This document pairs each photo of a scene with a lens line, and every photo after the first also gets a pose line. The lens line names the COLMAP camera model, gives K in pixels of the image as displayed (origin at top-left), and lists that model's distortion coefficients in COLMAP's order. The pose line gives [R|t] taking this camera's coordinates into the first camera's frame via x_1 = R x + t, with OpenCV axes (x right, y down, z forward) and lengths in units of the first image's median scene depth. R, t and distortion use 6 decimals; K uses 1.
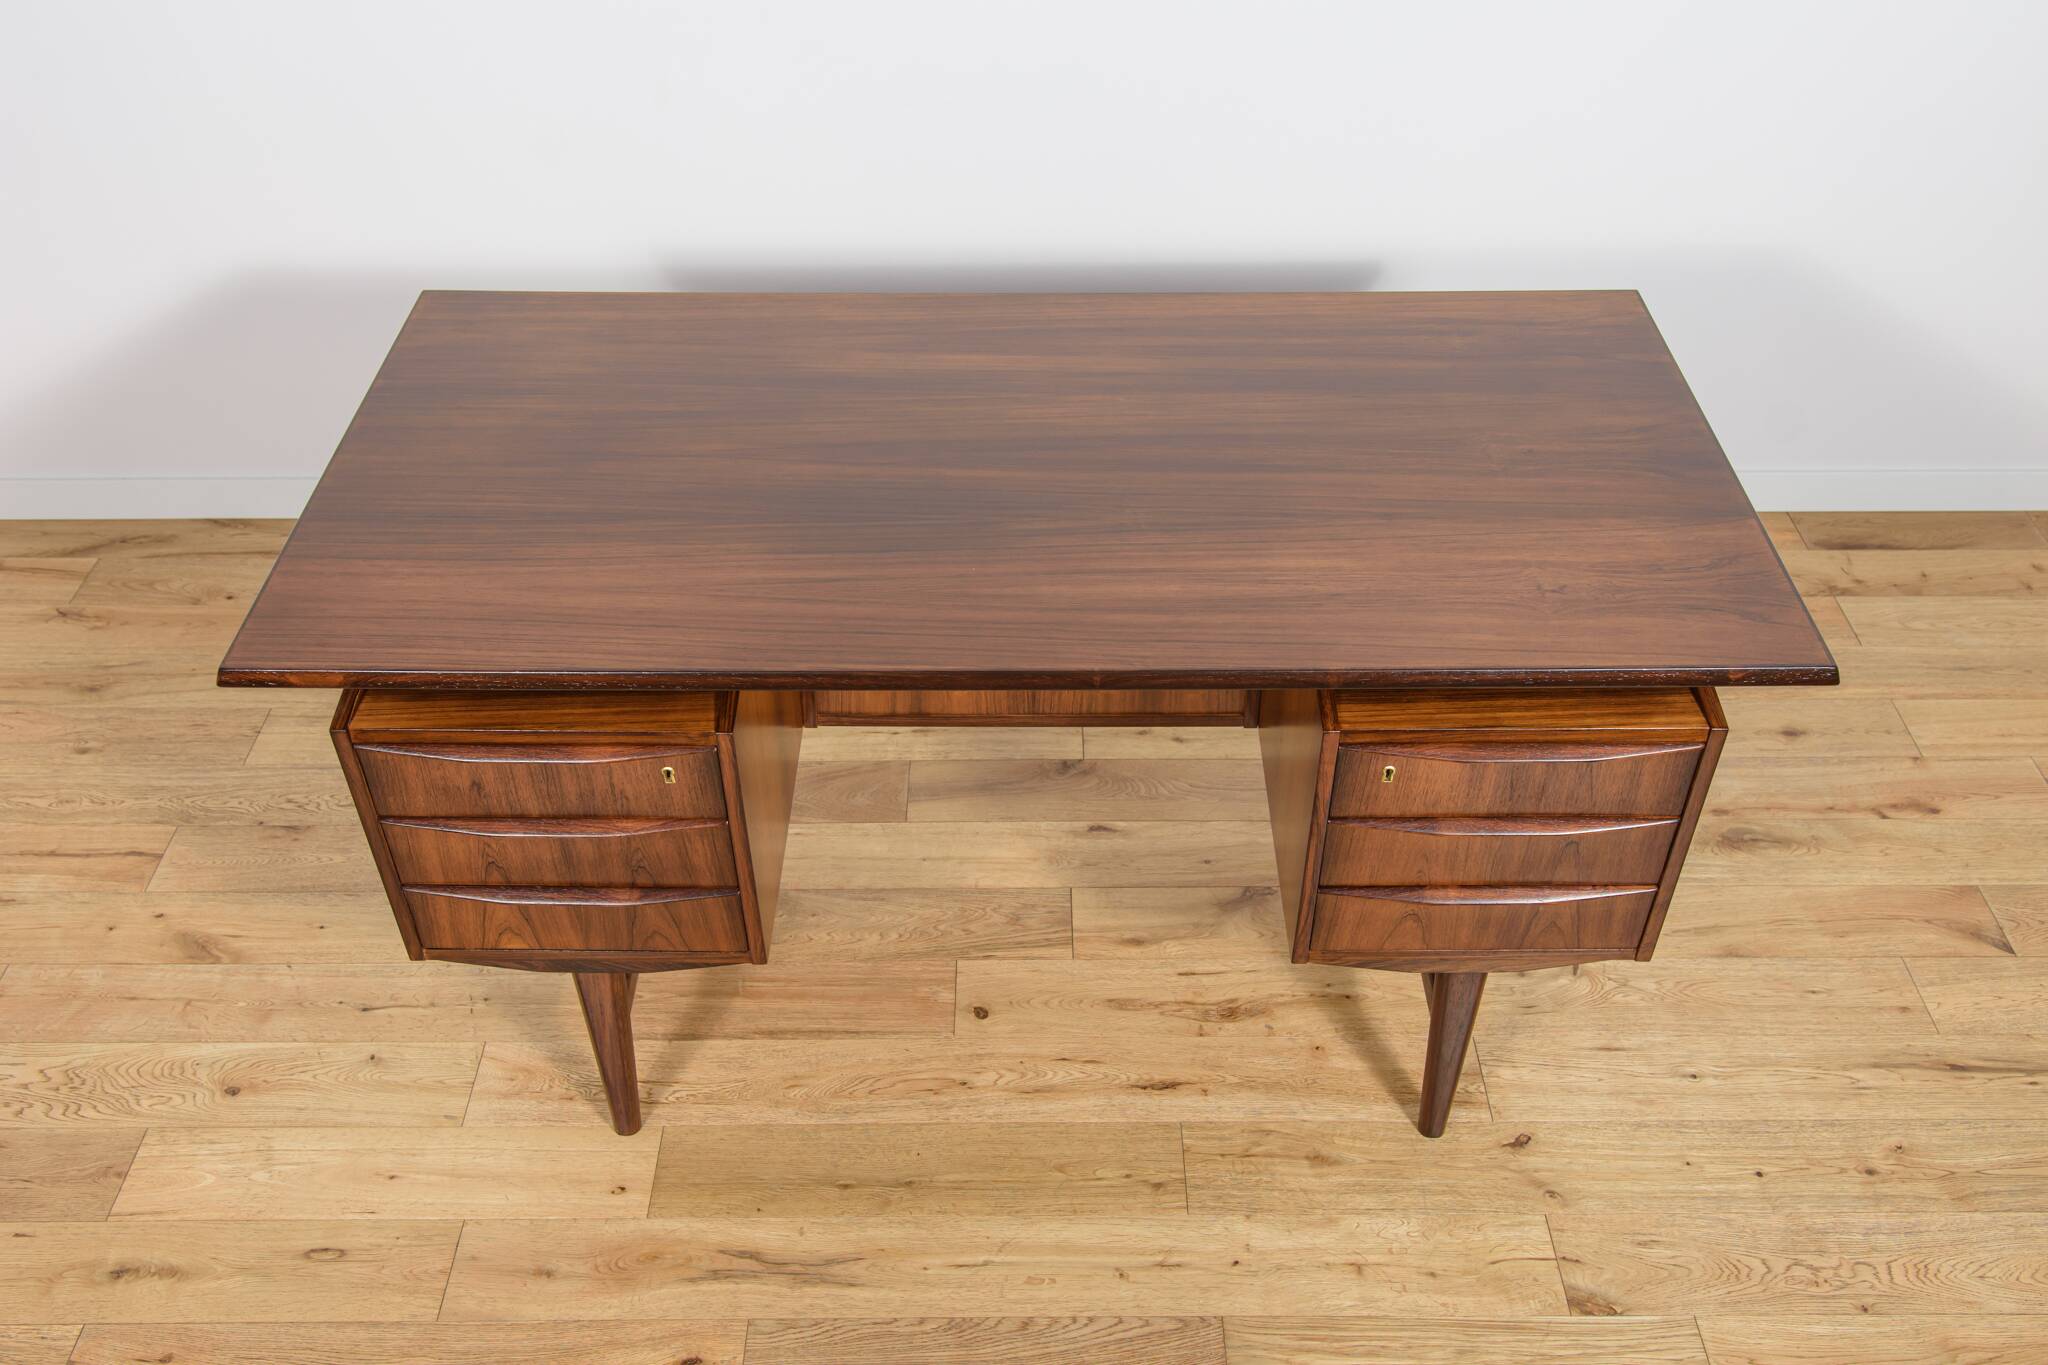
lens RADIAL K [[1953.0, 0, 1030.3], [0, 1953.0, 692.8], [0, 0, 1]] dist [-0.039211, 0.094961]
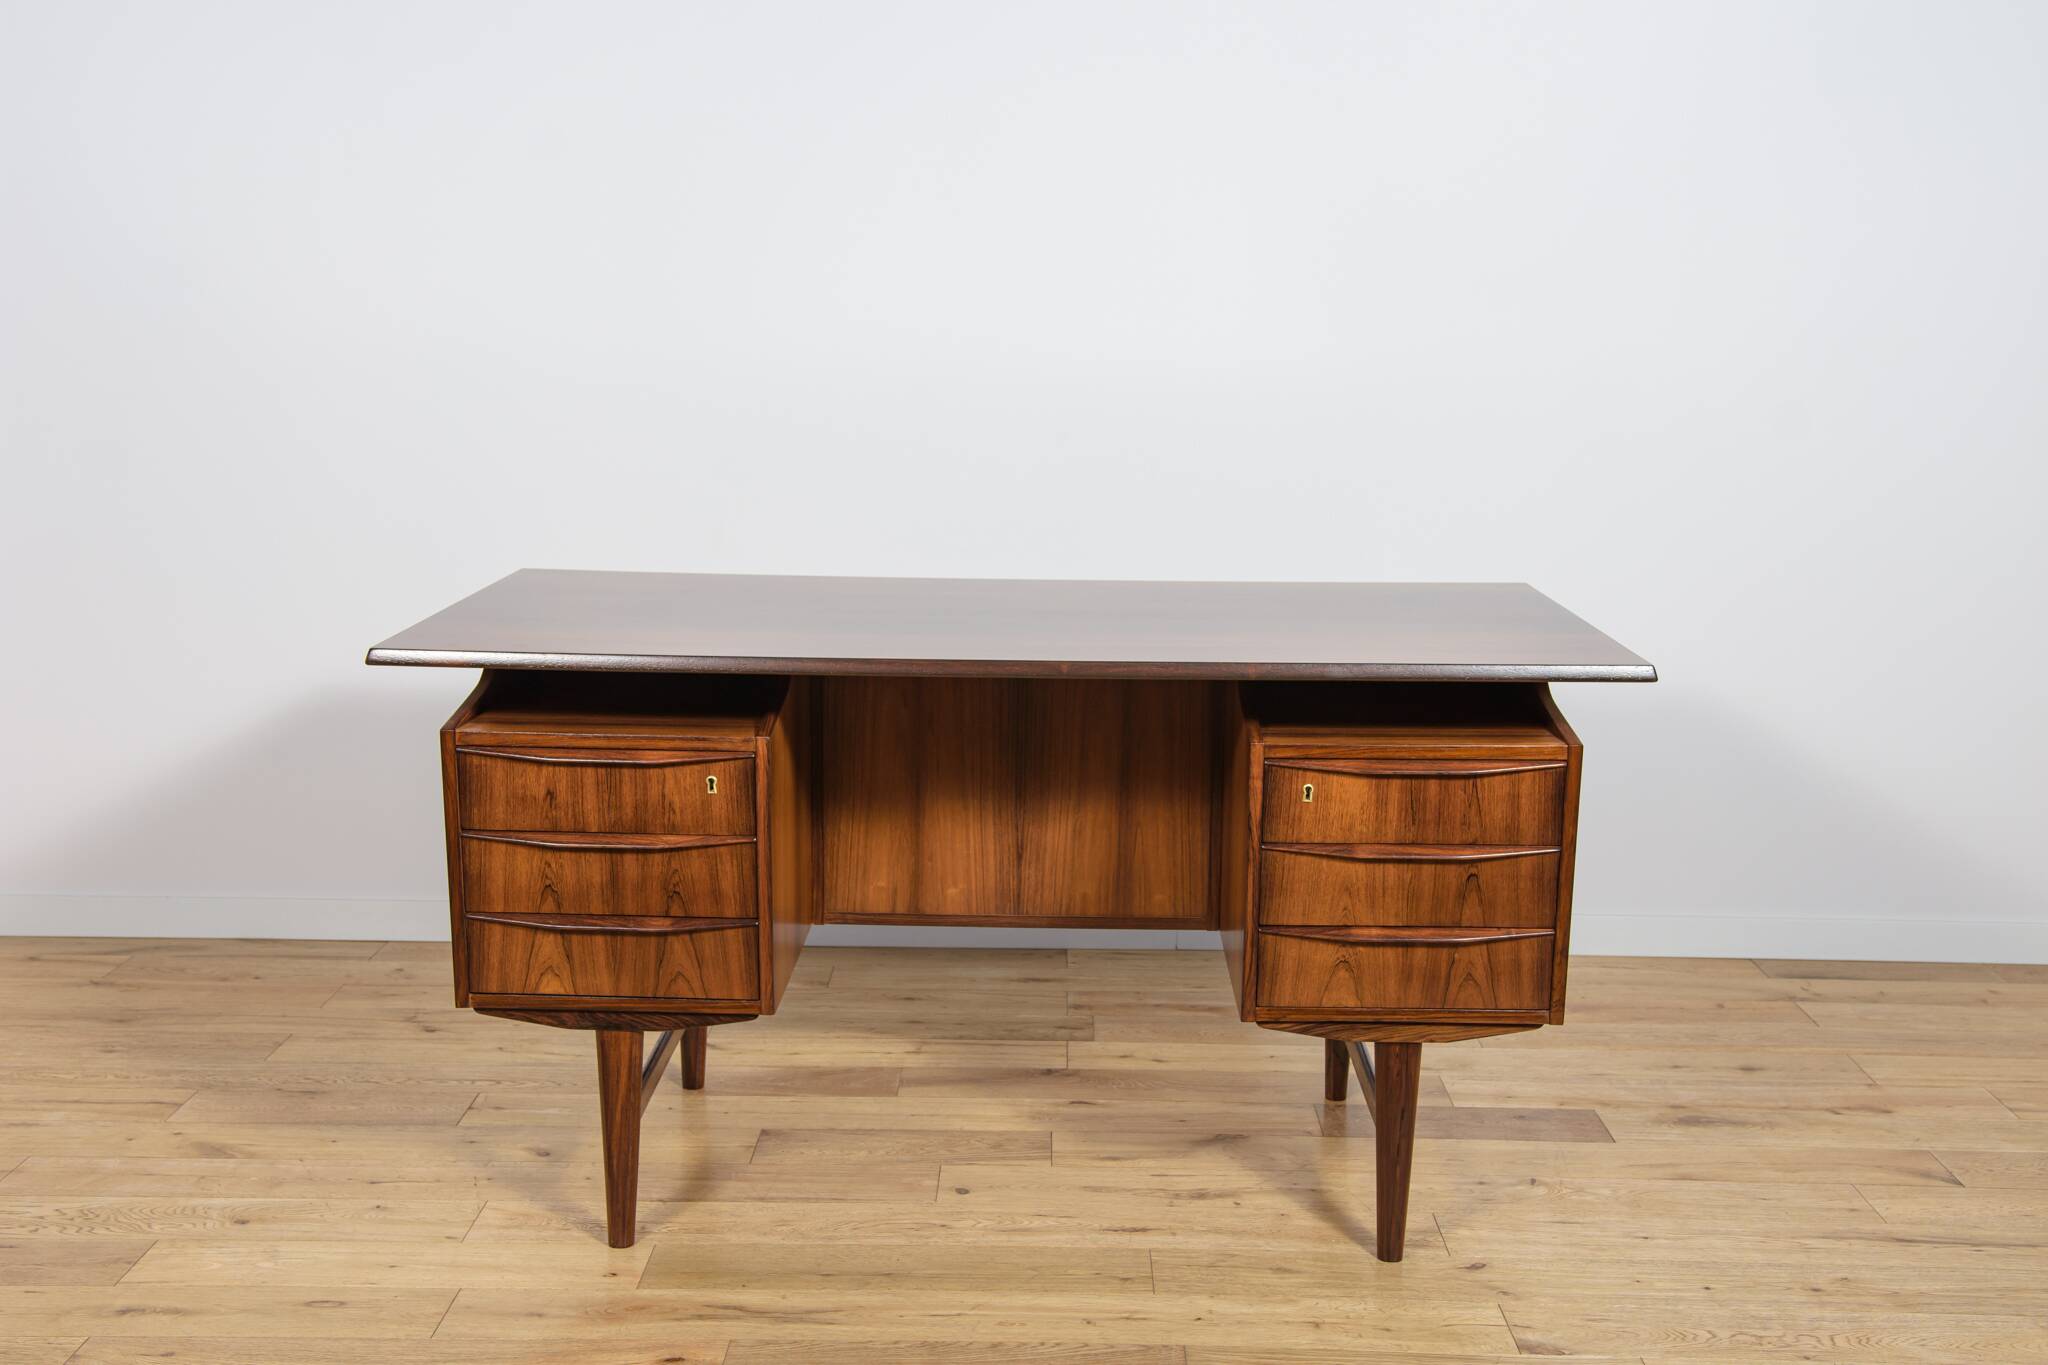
lens RADIAL K [[2324.9, 0, 1029.5], [0, 2324.9, 690.2], [0, 0, 1]] dist [0.009507, 0.150642]
pose [[0.999790, 0.016811, -0.011734, 0.022016], [-0.020372, 0.878806, -0.476745, 0.546999], [0.002297, 0.476884, 0.878963, -0.238156]]
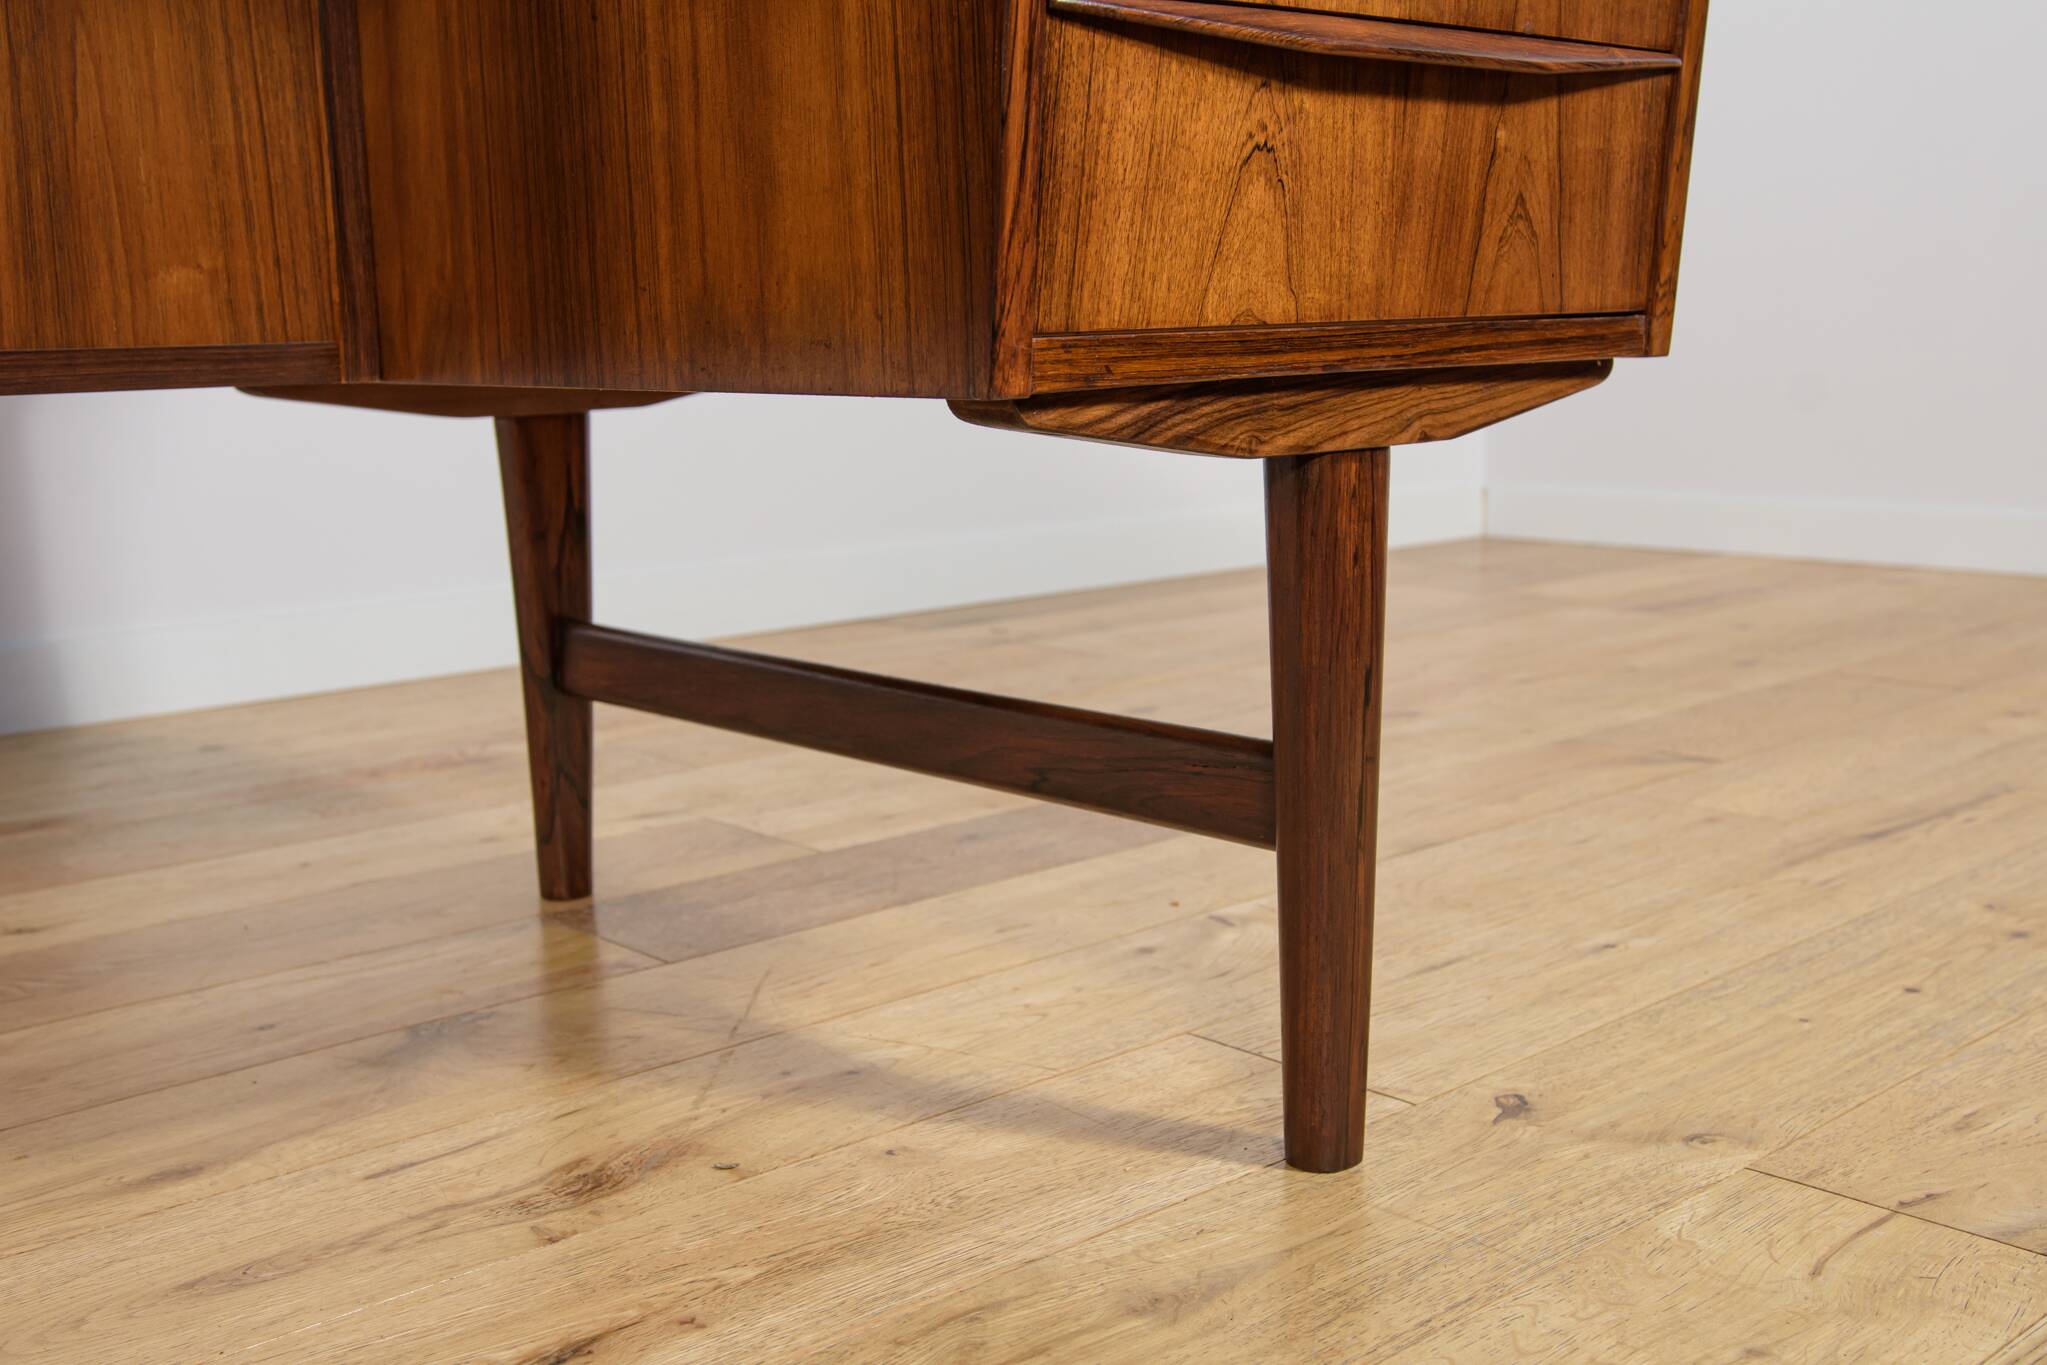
lens RADIAL K [[2170.8, 0, 1029.5], [0, 2170.8, 688.4], [0, 0, 1]] dist [-0.018547, 0.125034]
pose [[0.730626, -0.126146, 0.671023, -0.071553], [0.434791, 0.843716, -0.314801, 0.247633], [-0.526442, 0.521757, 0.671289, 0.721861]]
